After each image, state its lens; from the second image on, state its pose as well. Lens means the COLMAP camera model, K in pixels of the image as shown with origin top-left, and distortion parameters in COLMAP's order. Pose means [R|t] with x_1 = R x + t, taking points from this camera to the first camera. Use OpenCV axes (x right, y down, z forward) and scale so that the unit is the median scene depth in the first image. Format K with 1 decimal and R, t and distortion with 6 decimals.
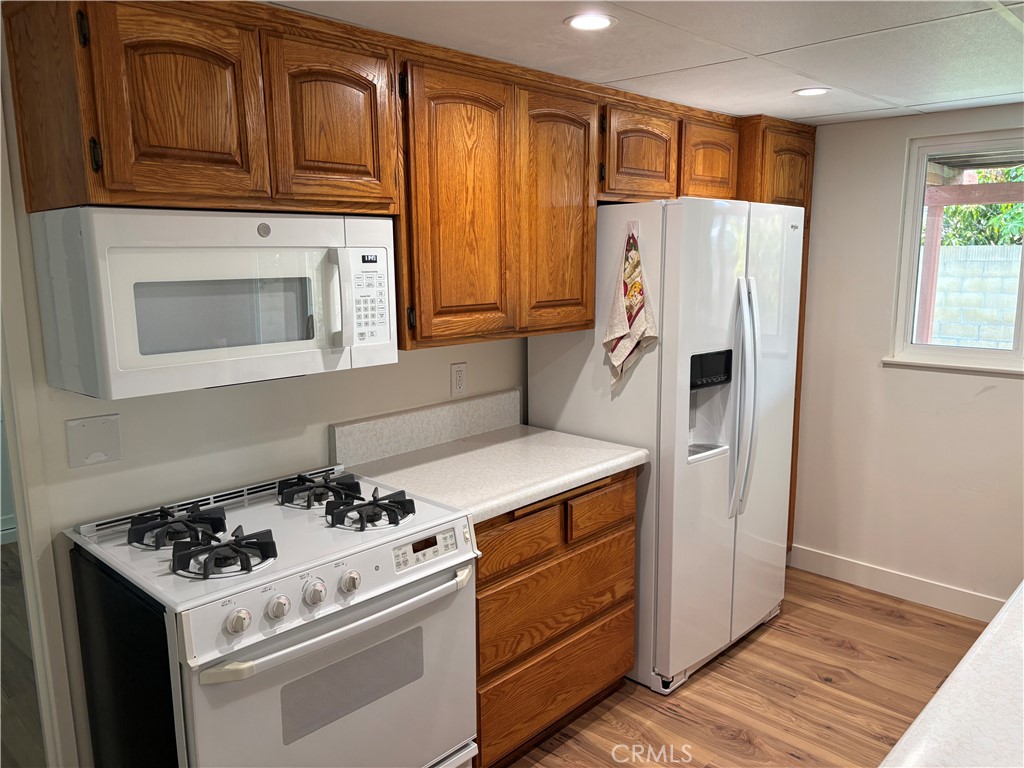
lens RADIAL K [[775.1, 0, 512.0], [0, 775.1, 384.0], [0, 0, 1]] dist [0.075834, -0.052605]
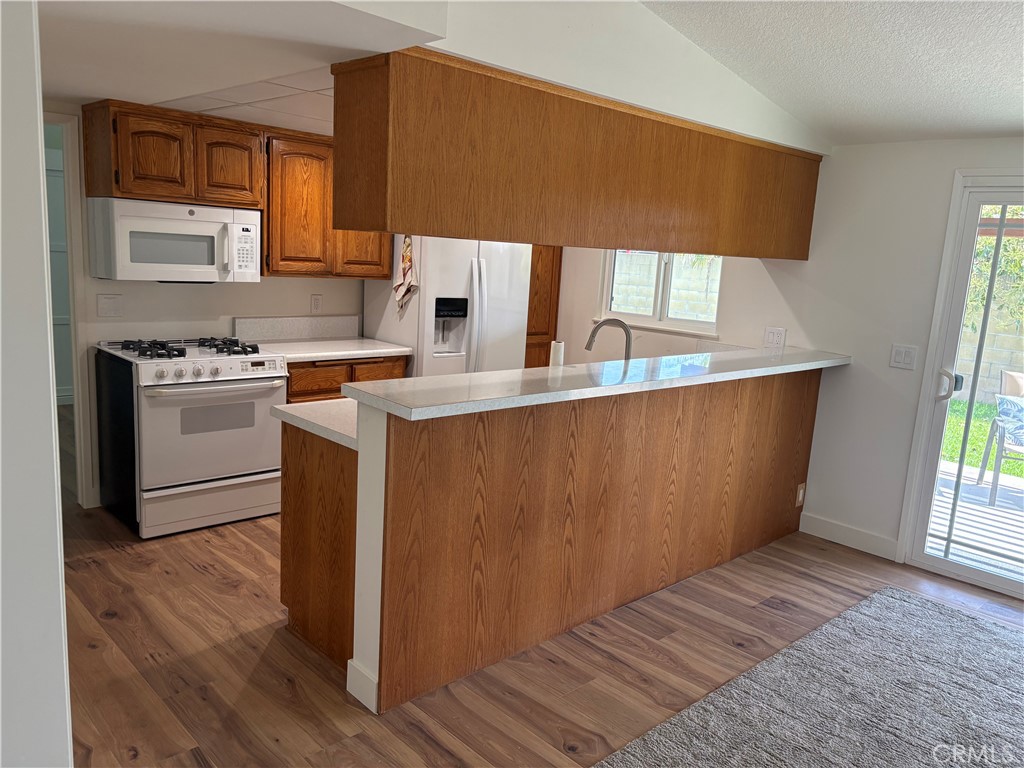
lens RADIAL K [[786.0, 0, 512.0], [0, 786.0, 384.0], [0, 0, 1]] dist [0.071210, 0.001139]
pose [[0.996337, 0.077983, -0.035080, 0.630158], [-0.077706, 0.996934, 0.009199, 0.175268], [0.035690, -0.006439, 0.999342, -1.097509]]
